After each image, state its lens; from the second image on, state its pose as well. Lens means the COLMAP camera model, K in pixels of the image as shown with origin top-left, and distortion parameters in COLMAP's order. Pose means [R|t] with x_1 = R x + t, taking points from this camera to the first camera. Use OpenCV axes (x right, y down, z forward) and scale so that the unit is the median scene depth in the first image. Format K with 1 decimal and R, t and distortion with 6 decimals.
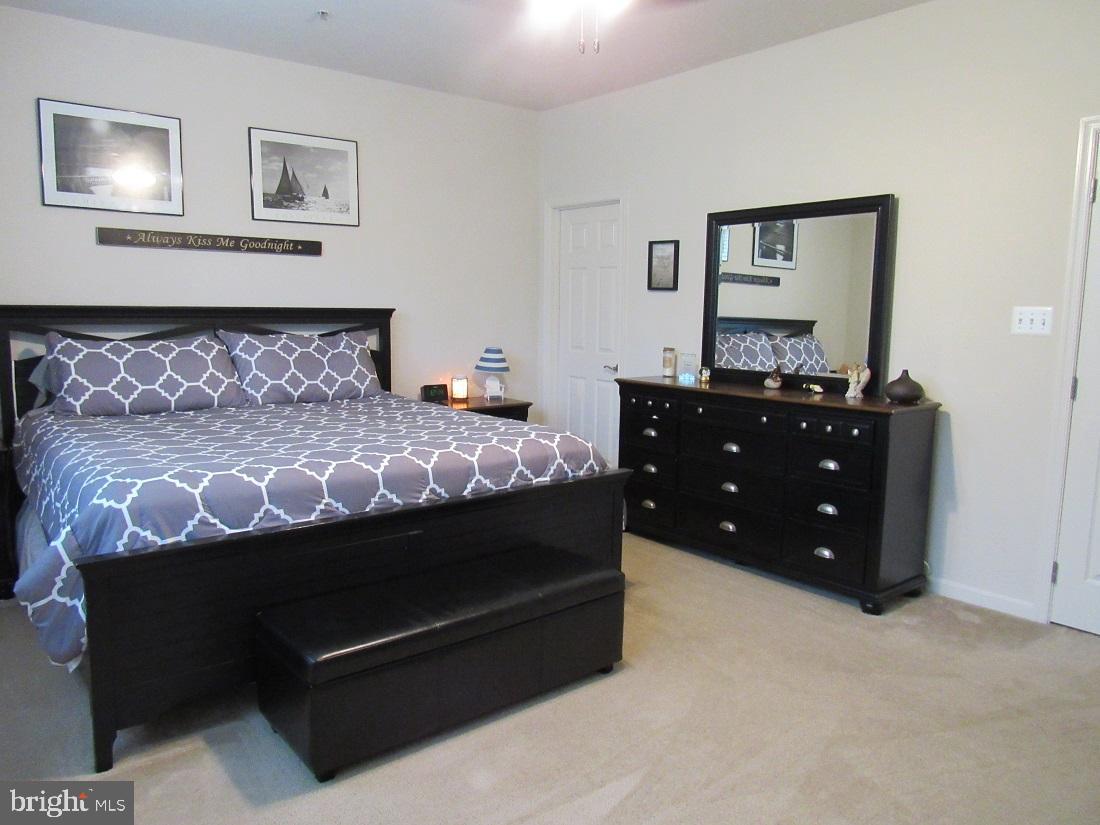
lens RADIAL K [[783.7, 0, 542.3], [0, 783.7, 410.1], [0, 0, 1]] dist [-0.049579, -0.002475]
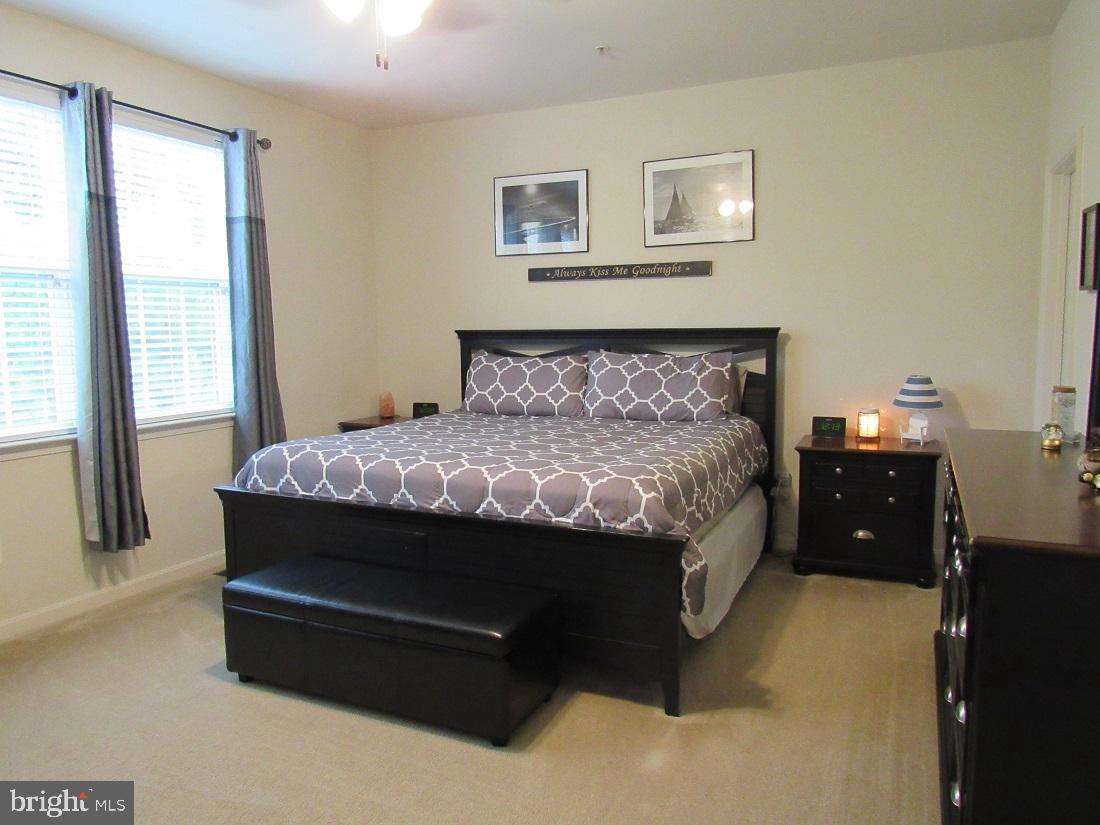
lens RADIAL K [[783.7, 0, 542.3], [0, 783.7, 410.1], [0, 0, 1]] dist [-0.049579, -0.002475]
pose [[0.419501, 0.076454, -0.904529, 0.659280], [-0.100183, 0.994259, 0.037575, -0.055524], [0.902210, 0.074855, 0.424753, 0.500096]]
